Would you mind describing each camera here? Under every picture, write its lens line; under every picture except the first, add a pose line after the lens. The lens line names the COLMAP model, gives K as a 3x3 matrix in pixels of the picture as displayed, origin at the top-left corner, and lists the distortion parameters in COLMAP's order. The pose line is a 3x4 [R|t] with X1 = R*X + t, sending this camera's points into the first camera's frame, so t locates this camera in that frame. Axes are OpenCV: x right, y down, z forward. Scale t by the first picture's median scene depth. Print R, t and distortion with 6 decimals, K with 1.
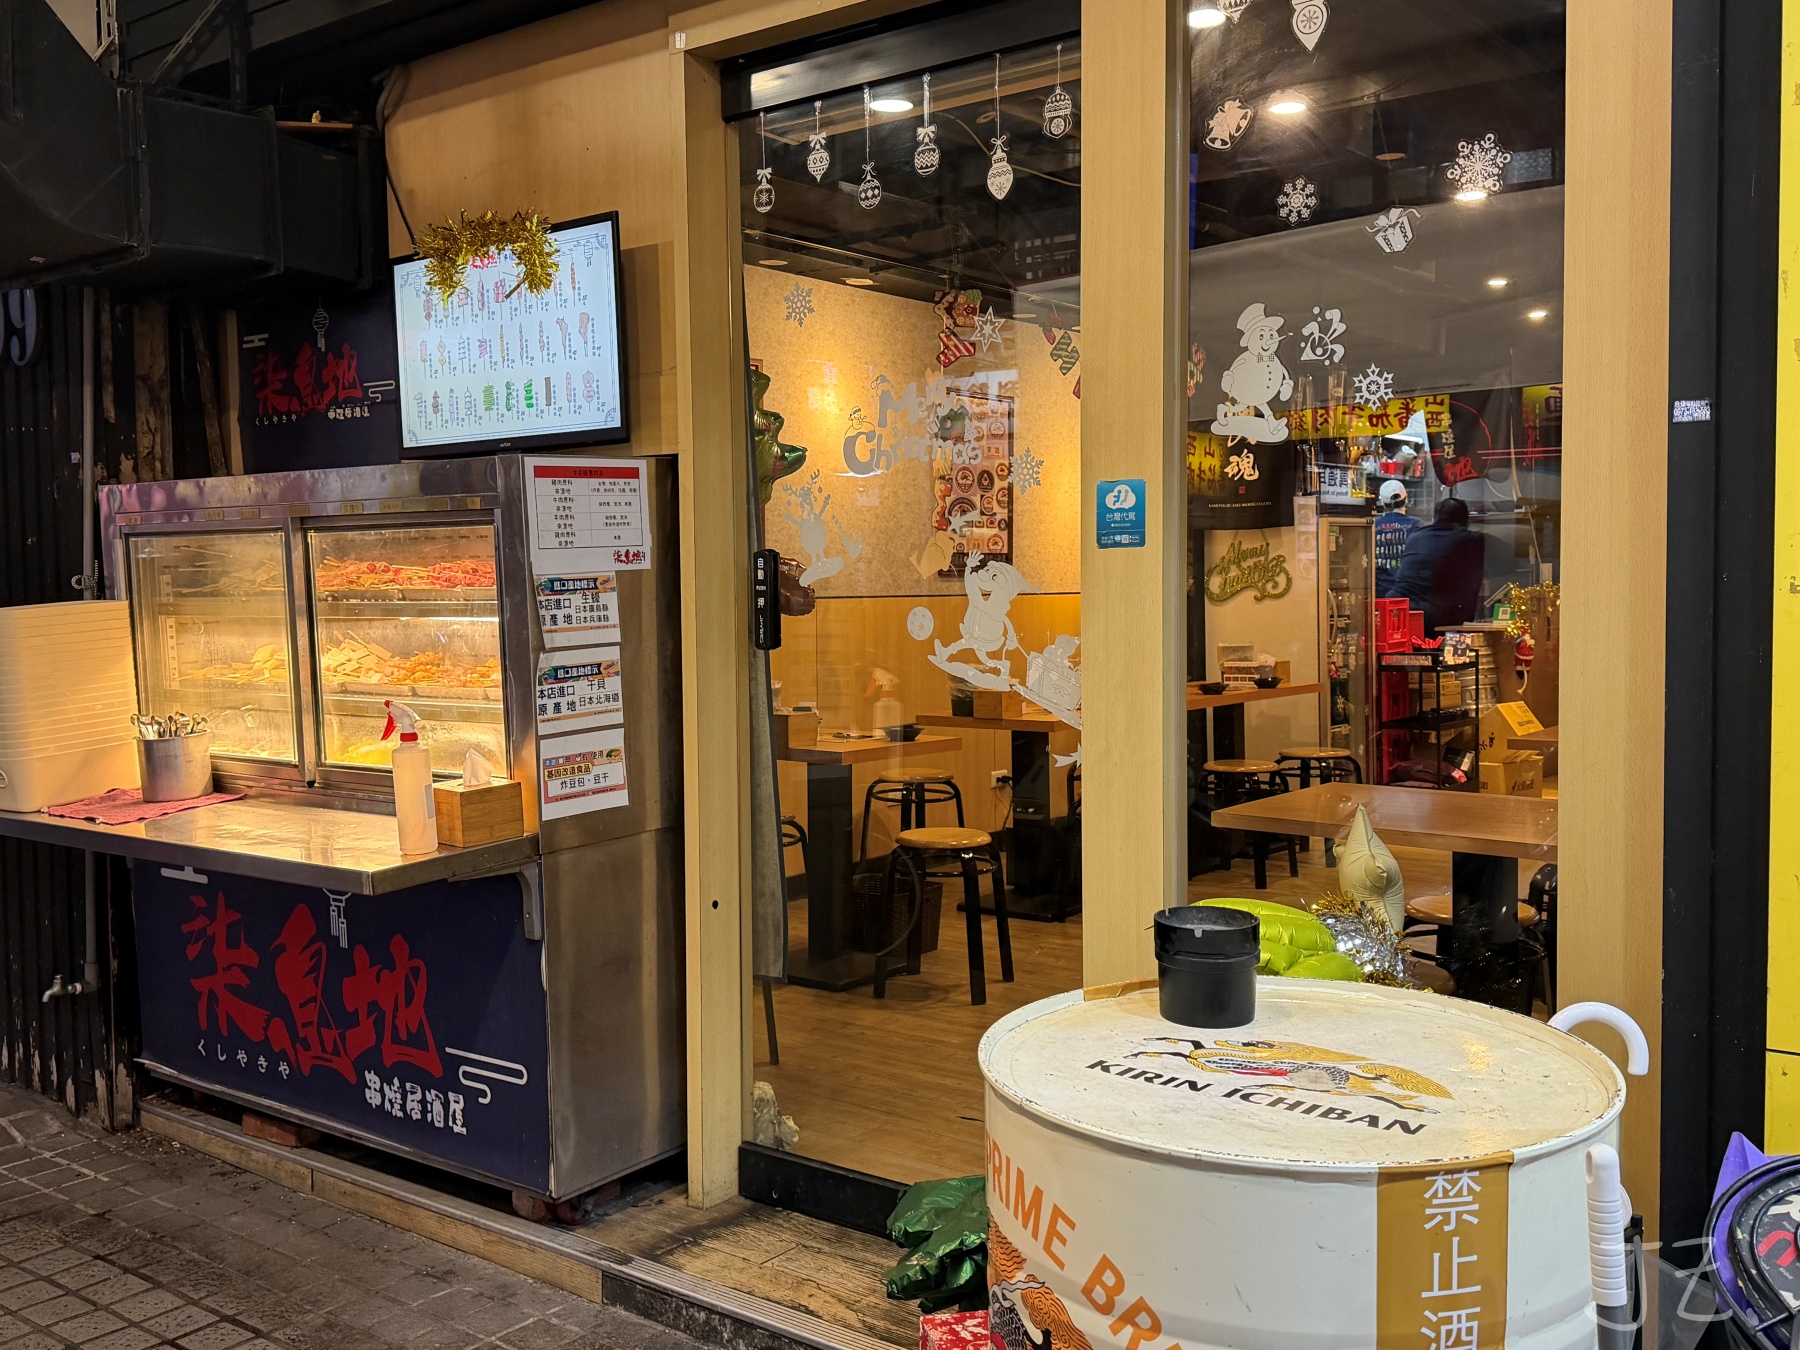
lens RADIAL K [[1674.7, 0, 900.0], [0, 1674.7, 675.0], [0, 0, 1]] dist [0.177765, -0.313309]
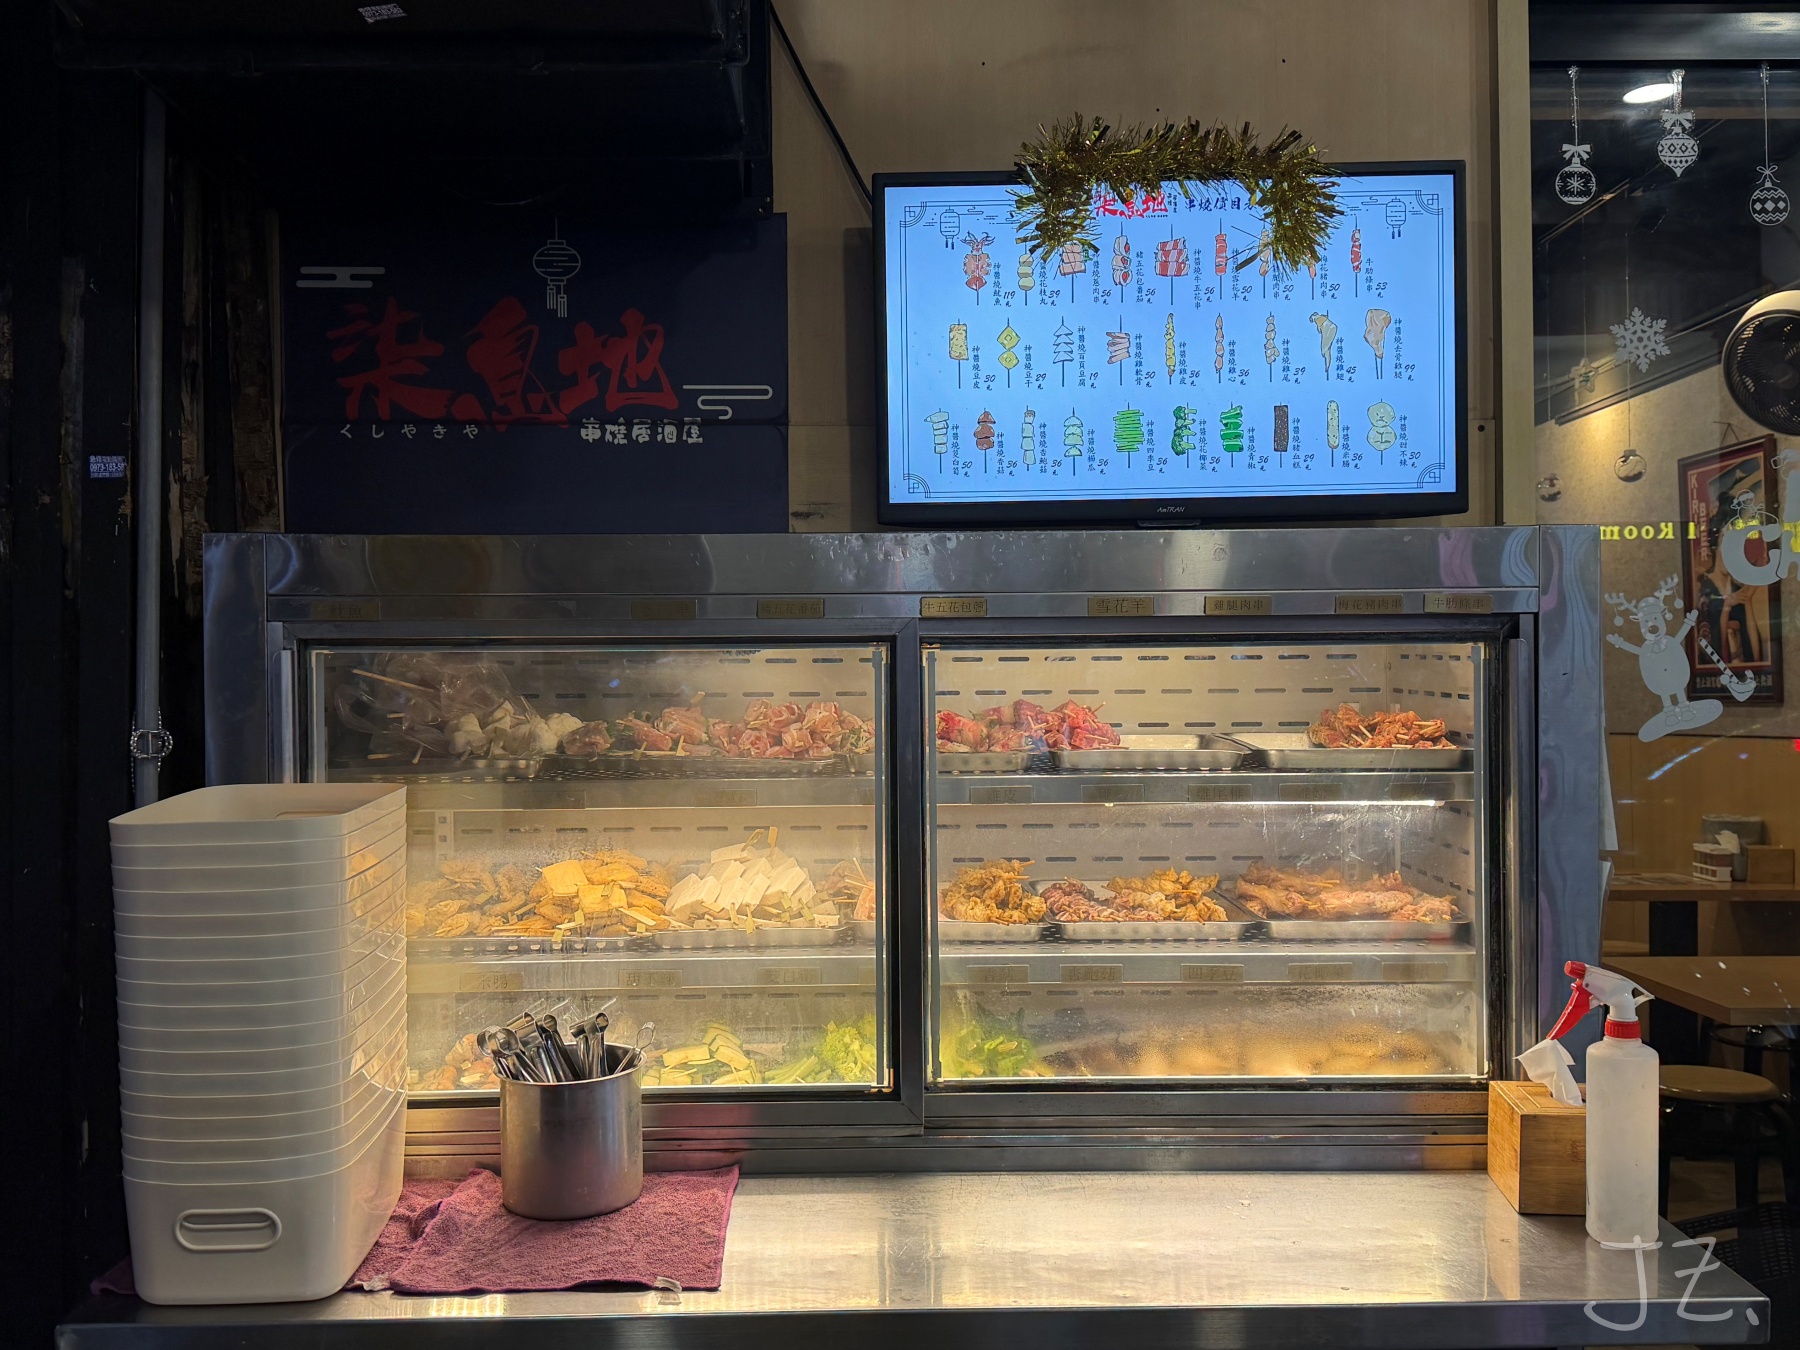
lens RADIAL K [[1674.7, 0, 900.0], [0, 1674.7, 675.0], [0, 0, 1]] dist [0.177765, -0.313309]
pose [[0.777853, 0.018437, 0.628175, -0.649040], [0.035737, 0.996654, -0.073504, -0.035191], [-0.627429, 0.079624, 0.774592, 0.572645]]
